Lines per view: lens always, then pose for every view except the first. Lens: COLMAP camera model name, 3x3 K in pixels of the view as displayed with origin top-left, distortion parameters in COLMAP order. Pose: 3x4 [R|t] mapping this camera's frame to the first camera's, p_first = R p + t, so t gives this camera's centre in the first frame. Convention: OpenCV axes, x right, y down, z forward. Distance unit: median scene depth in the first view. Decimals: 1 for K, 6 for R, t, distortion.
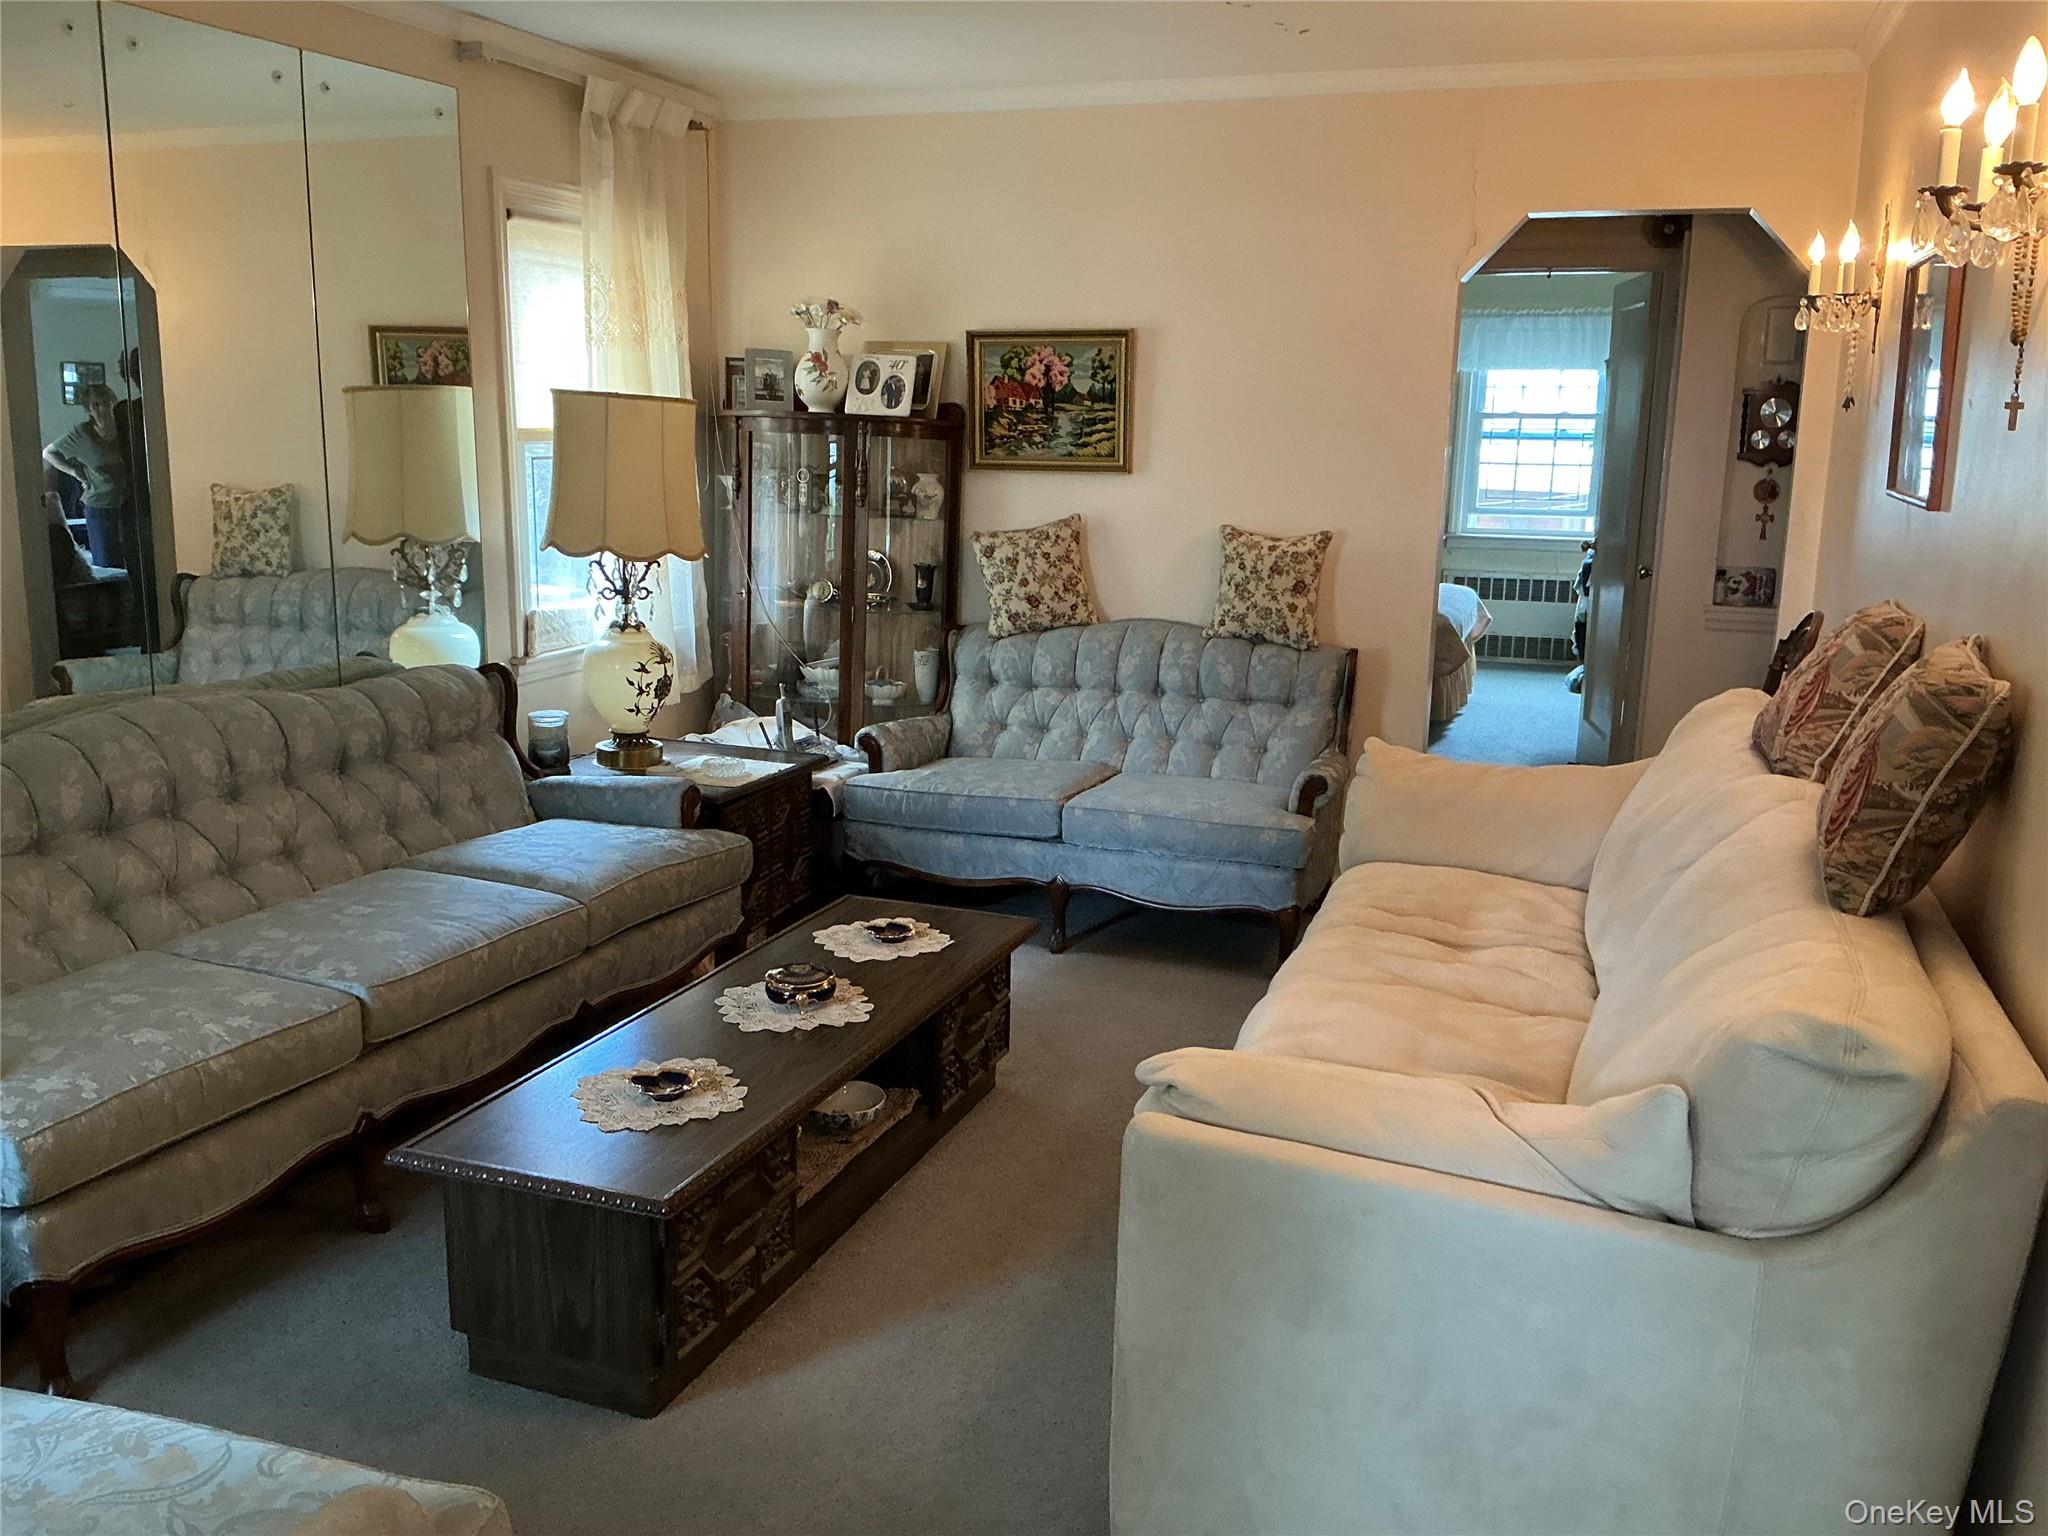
lens RADIAL K [[1696.2, 0, 1029.7], [0, 1696.2, 760.1], [0, 0, 1]] dist [0.137696, -0.289423]
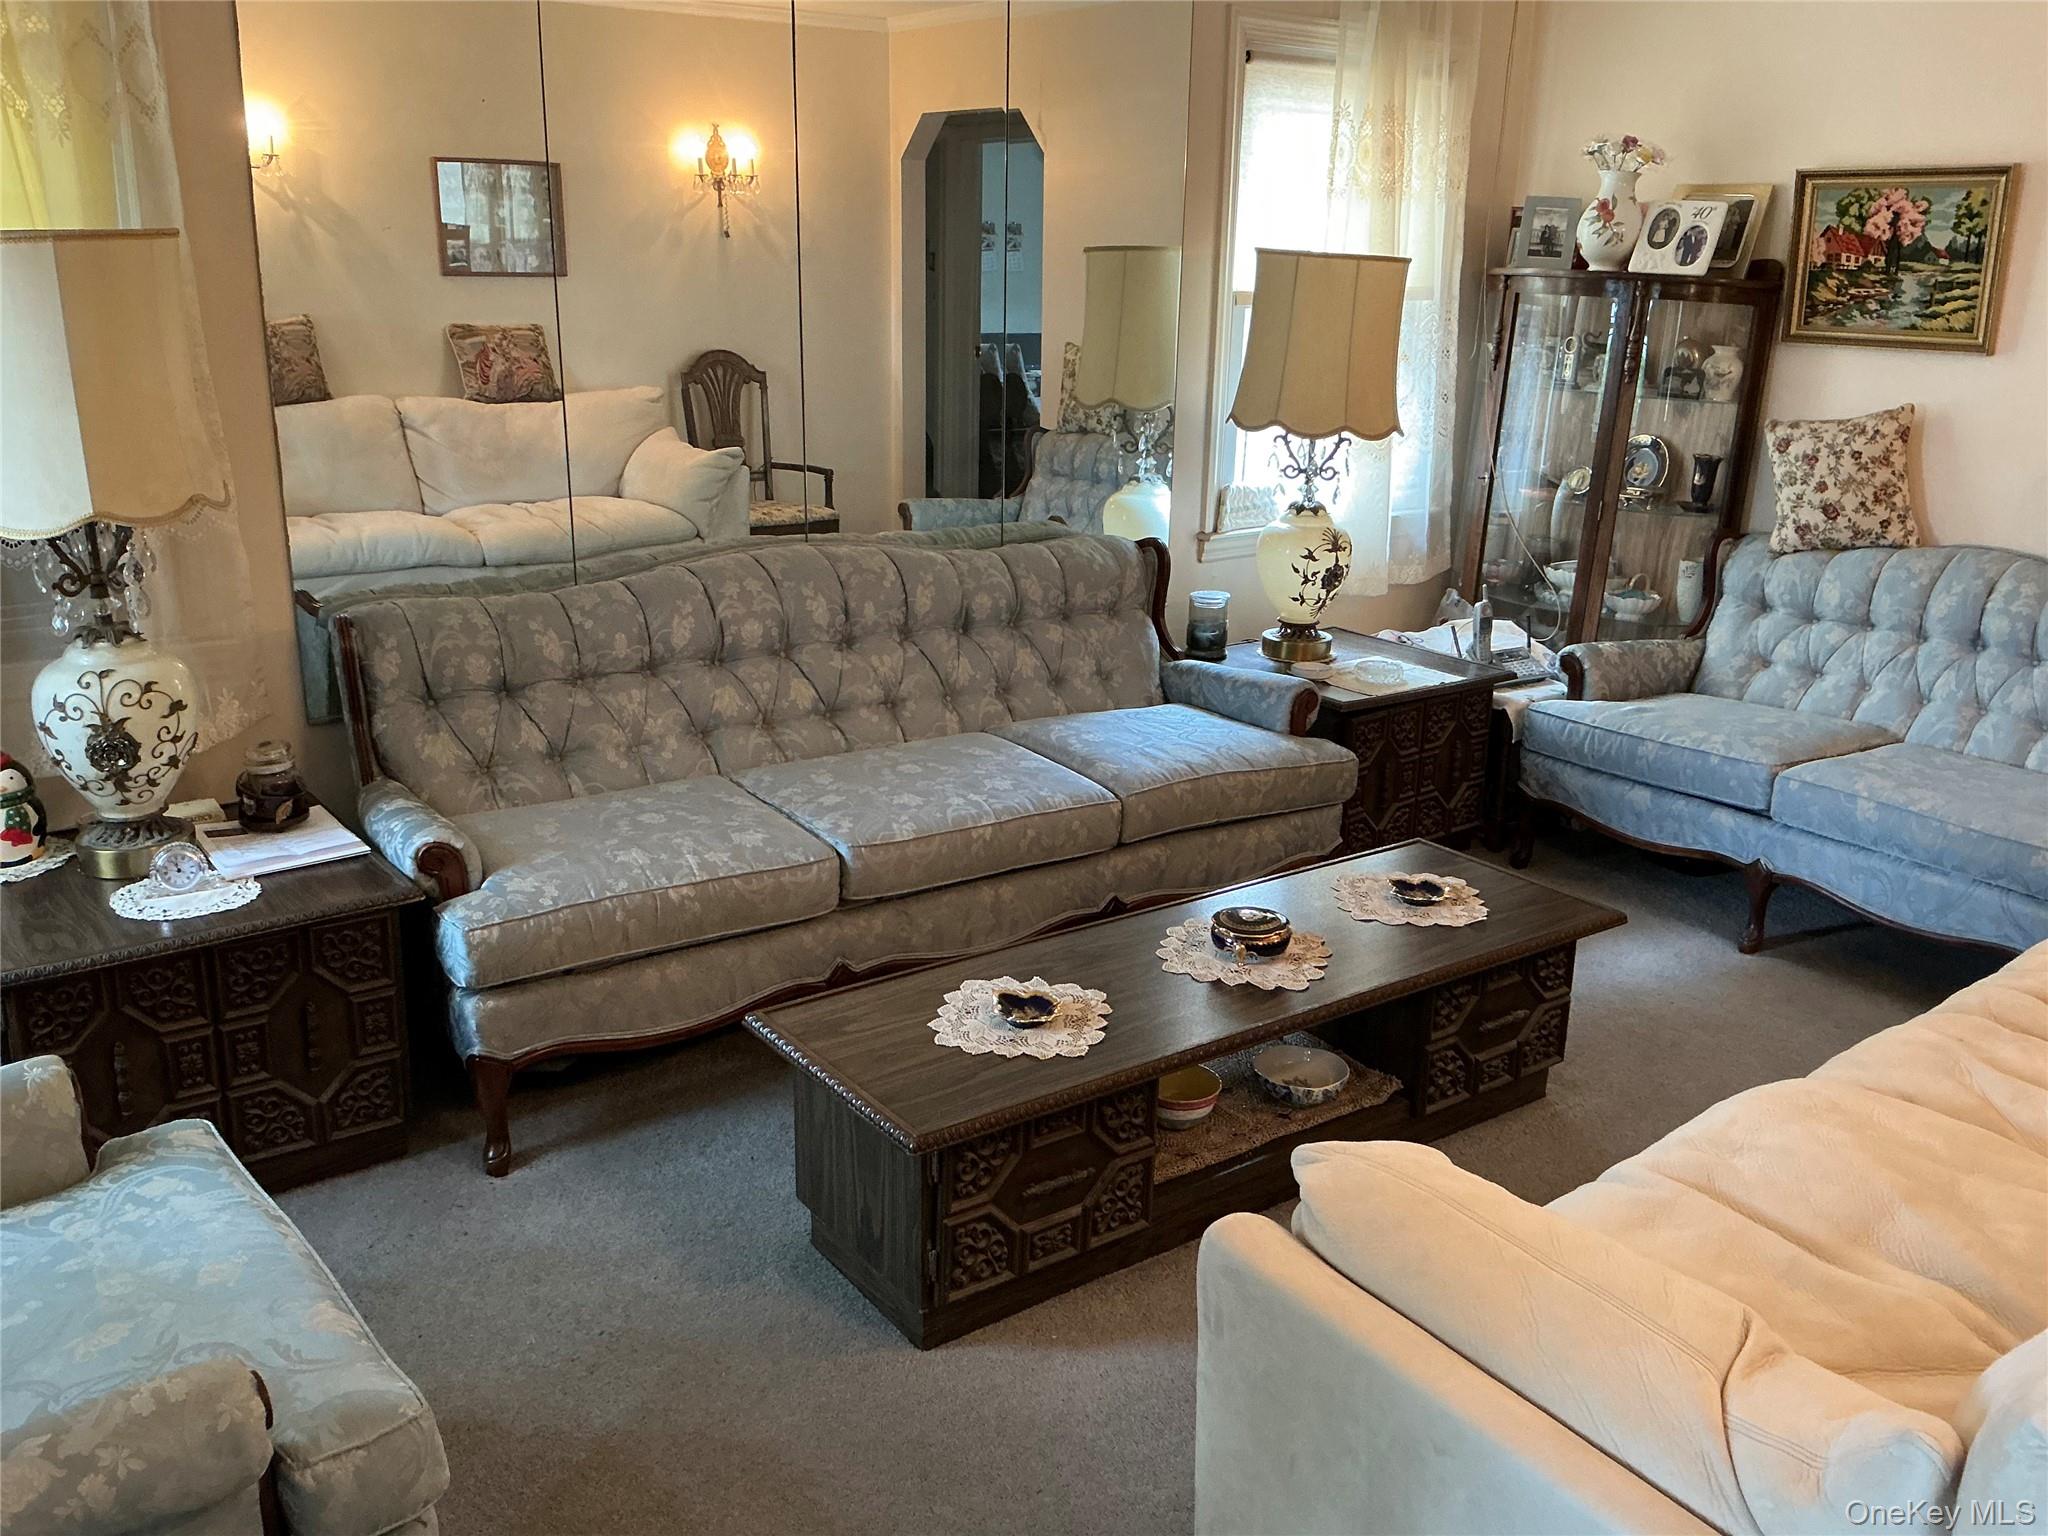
lens RADIAL K [[1696.2, 0, 1029.7], [0, 1696.2, 760.1], [0, 0, 1]] dist [0.137696, -0.289423]
pose [[0.834356, 0.155852, -0.528735, 0.148040], [-0.114630, 0.987285, 0.110127, -0.027264], [0.539176, -0.031276, 0.841612, 0.127974]]
